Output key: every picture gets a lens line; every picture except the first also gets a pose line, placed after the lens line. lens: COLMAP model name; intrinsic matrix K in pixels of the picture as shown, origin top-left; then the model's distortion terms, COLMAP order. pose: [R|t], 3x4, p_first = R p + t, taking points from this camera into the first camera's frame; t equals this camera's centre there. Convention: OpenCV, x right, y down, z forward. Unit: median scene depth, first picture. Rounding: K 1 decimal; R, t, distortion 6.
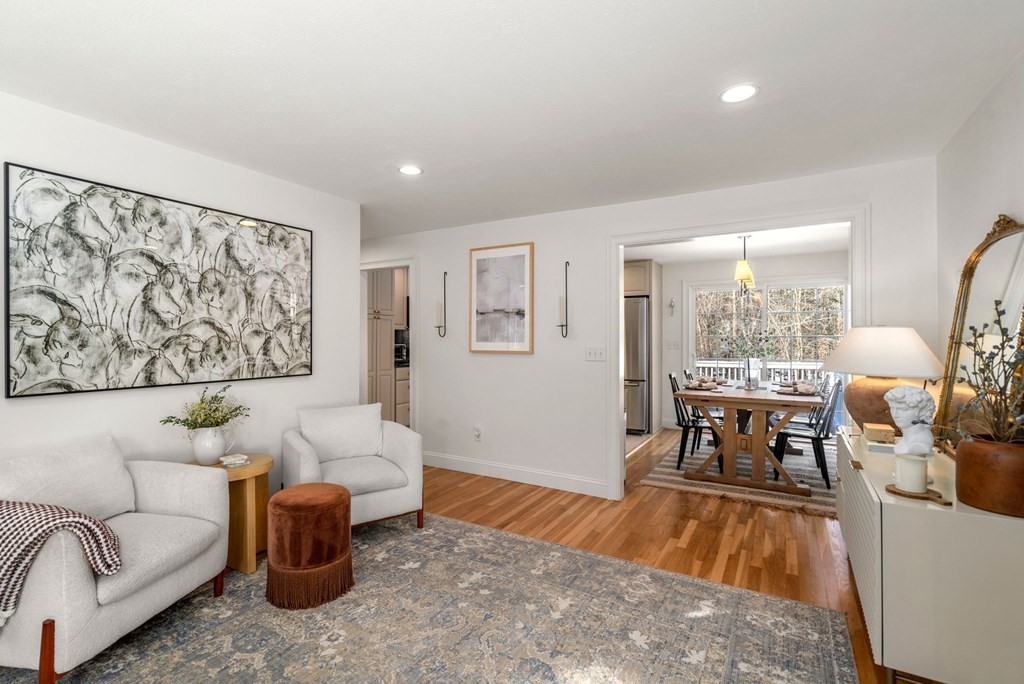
lens RADIAL K [[472.1, 0, 507.3], [0, 472.1, 339.6], [0, 0, 1]] dist [-0.001116, -0.000500]
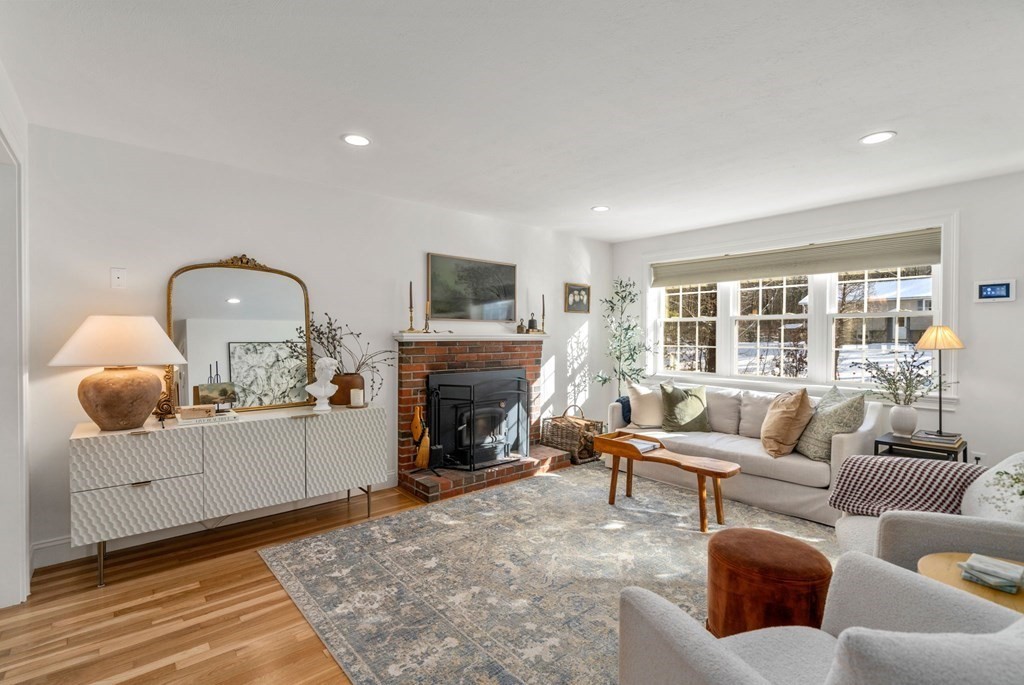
lens RADIAL K [[472.1, 0, 508.6], [0, 472.1, 340.3], [0, 0, 1]] dist [-0.001116, -0.000500]
pose [[-0.945001, -0.007689, 0.326976, -0.283054], [-0.004824, 0.999943, 0.009573, 0.011931], [-0.327030, 0.007469, -0.944984, 1.803136]]
